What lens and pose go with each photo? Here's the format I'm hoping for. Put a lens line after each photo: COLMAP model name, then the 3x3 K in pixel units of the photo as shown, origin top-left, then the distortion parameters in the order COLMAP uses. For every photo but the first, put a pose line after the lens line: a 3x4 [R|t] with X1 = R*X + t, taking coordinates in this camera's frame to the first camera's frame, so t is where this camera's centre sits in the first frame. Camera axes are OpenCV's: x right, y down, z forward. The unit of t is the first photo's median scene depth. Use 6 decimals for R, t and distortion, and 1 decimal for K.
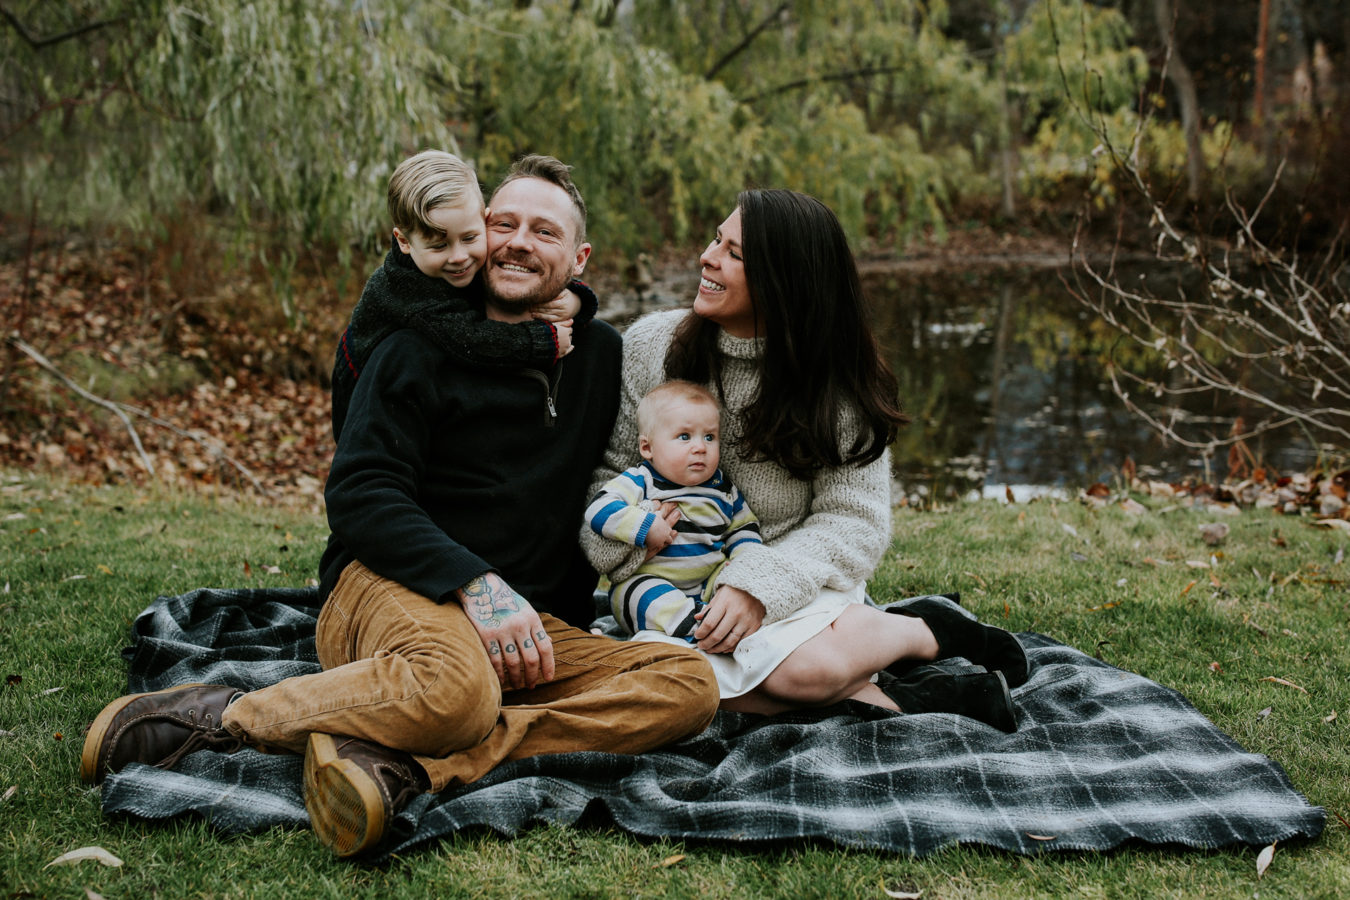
lens RADIAL K [[1469.0, 0, 666.0], [0, 1469.0, 444.7], [0, 0, 1]] dist [-0.003681, 0.000000]
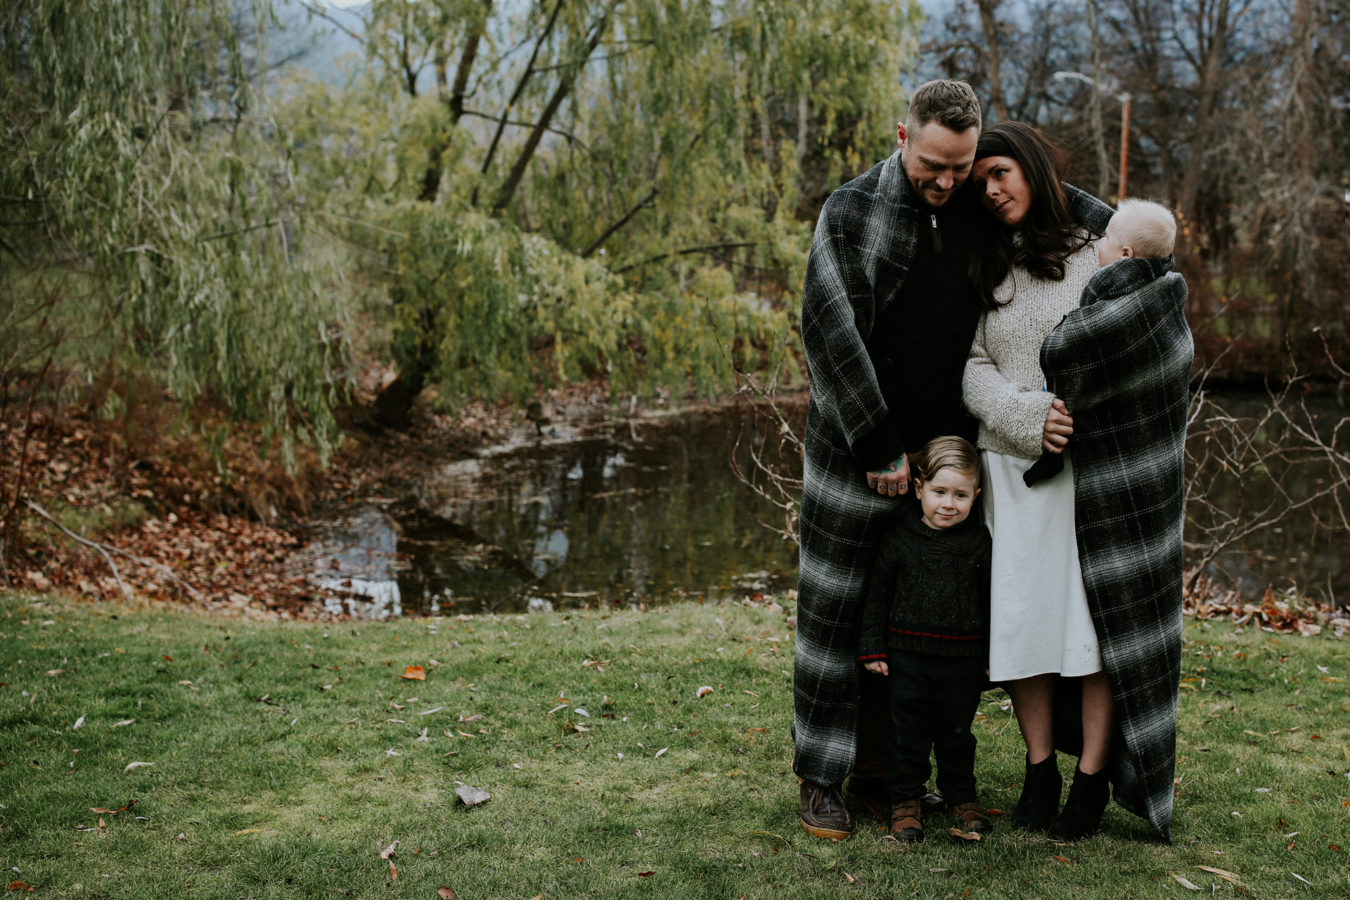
lens RADIAL K [[1423.9, 0, 762.8], [0, 1423.9, 488.5], [0, 0, 1]] dist [-0.007782, 0.000000]
pose [[0.993240, -0.004028, 0.116011, 0.056185], [0.009574, 0.998835, -0.047294, -0.006030], [-0.115686, 0.048085, 0.992121, -0.242005]]
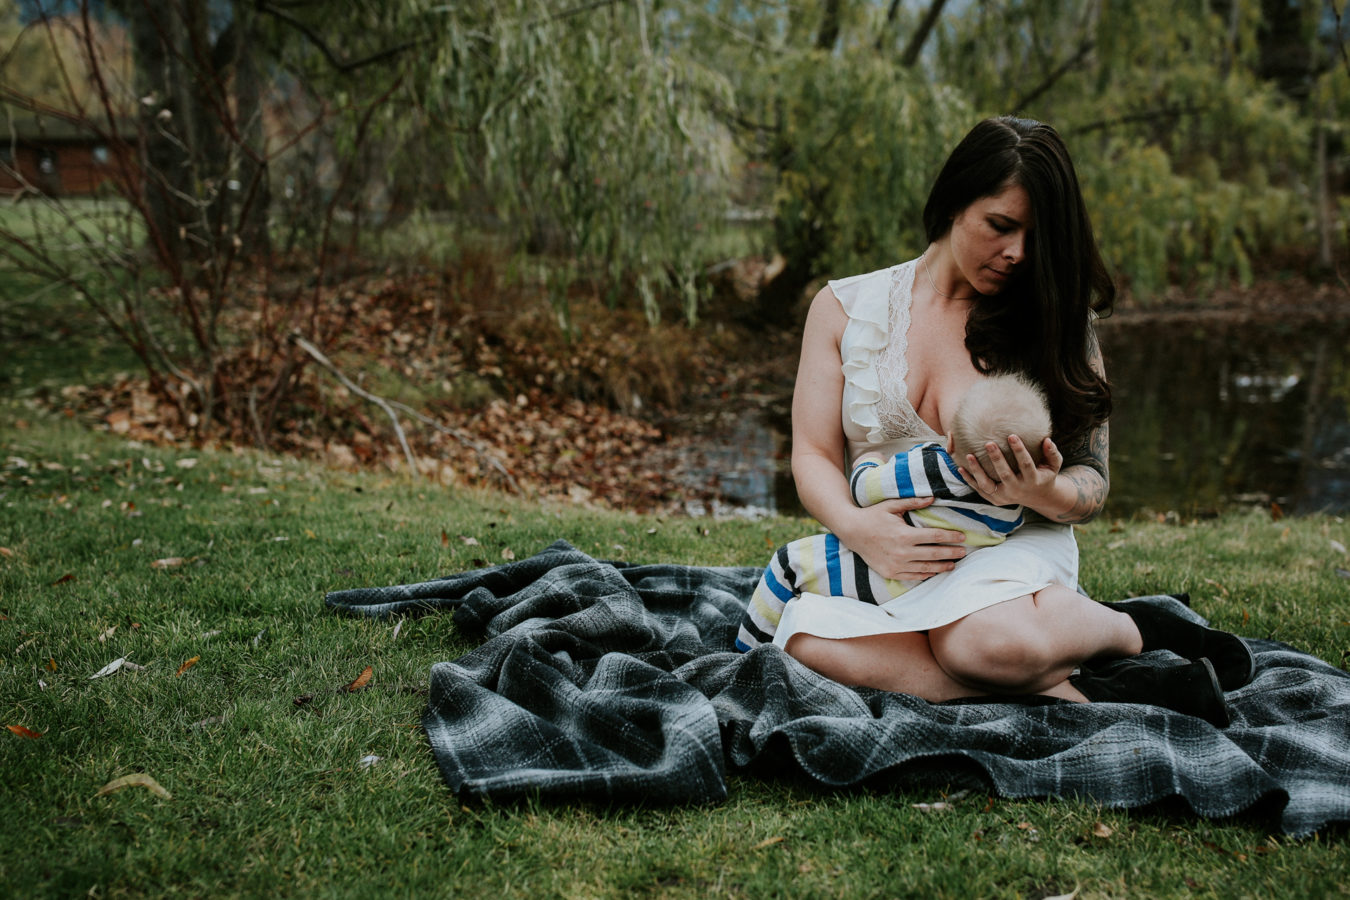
lens RADIAL K [[1423.9, 0, 730.8], [0, 1423.9, 452.8], [0, 0, 1]] dist [-0.007782, 0.000000]
pose [[0.985591, 0.031505, -0.166189, 0.019806], [-0.035810, 0.999095, -0.022972, 0.013451], [0.165315, 0.028592, 0.985826, 0.028566]]
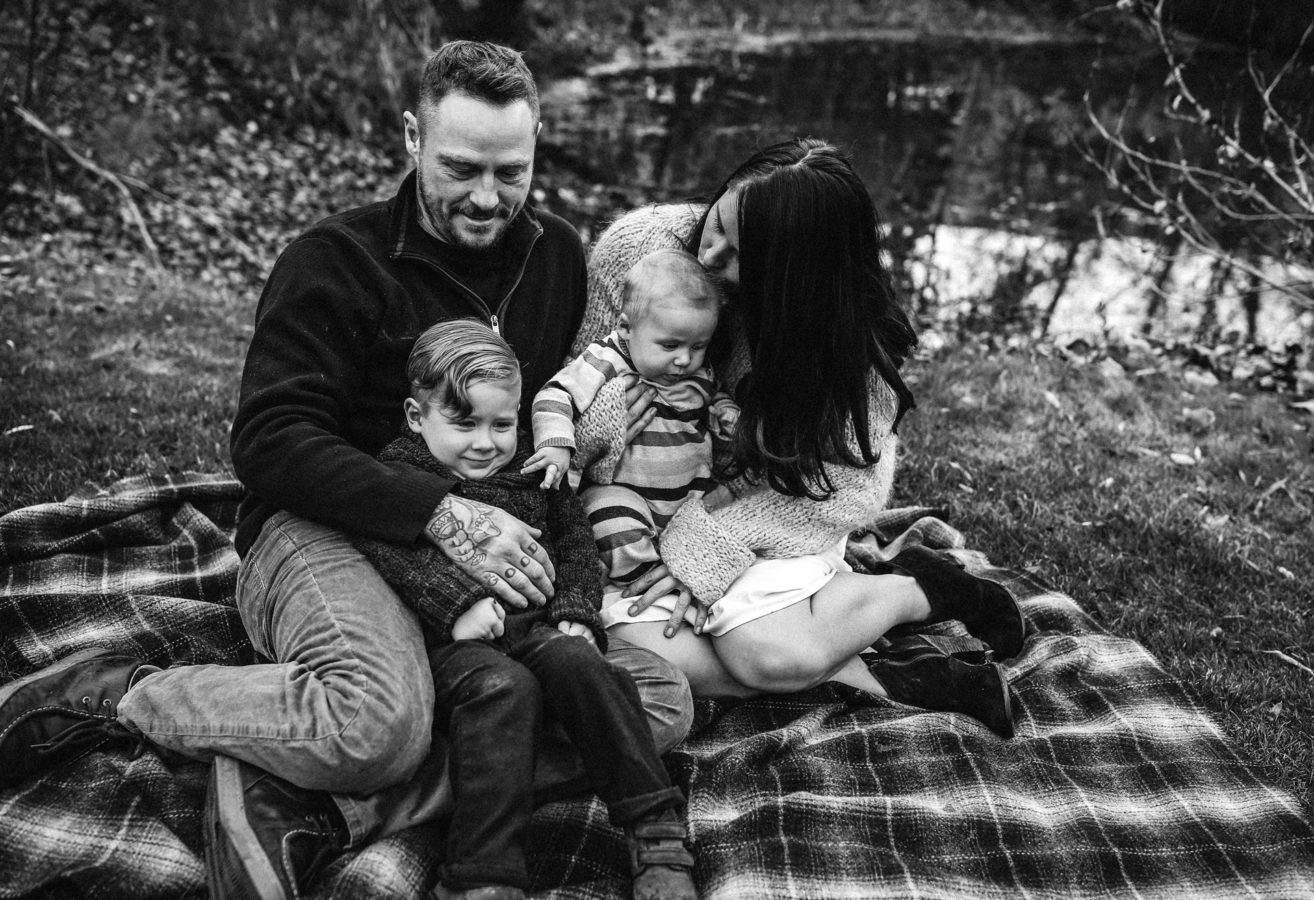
lens RADIAL K [[1268.0, 0, 680.8], [0, 1268.0, 405.8], [0, 0, 1]] dist [-0.005330, 0.000000]
pose [[0.997782, 0.060961, 0.026733, -0.000226], [-0.064792, 0.981511, 0.180107, -0.030763], [-0.015259, -0.181439, 0.983284, 0.061478]]
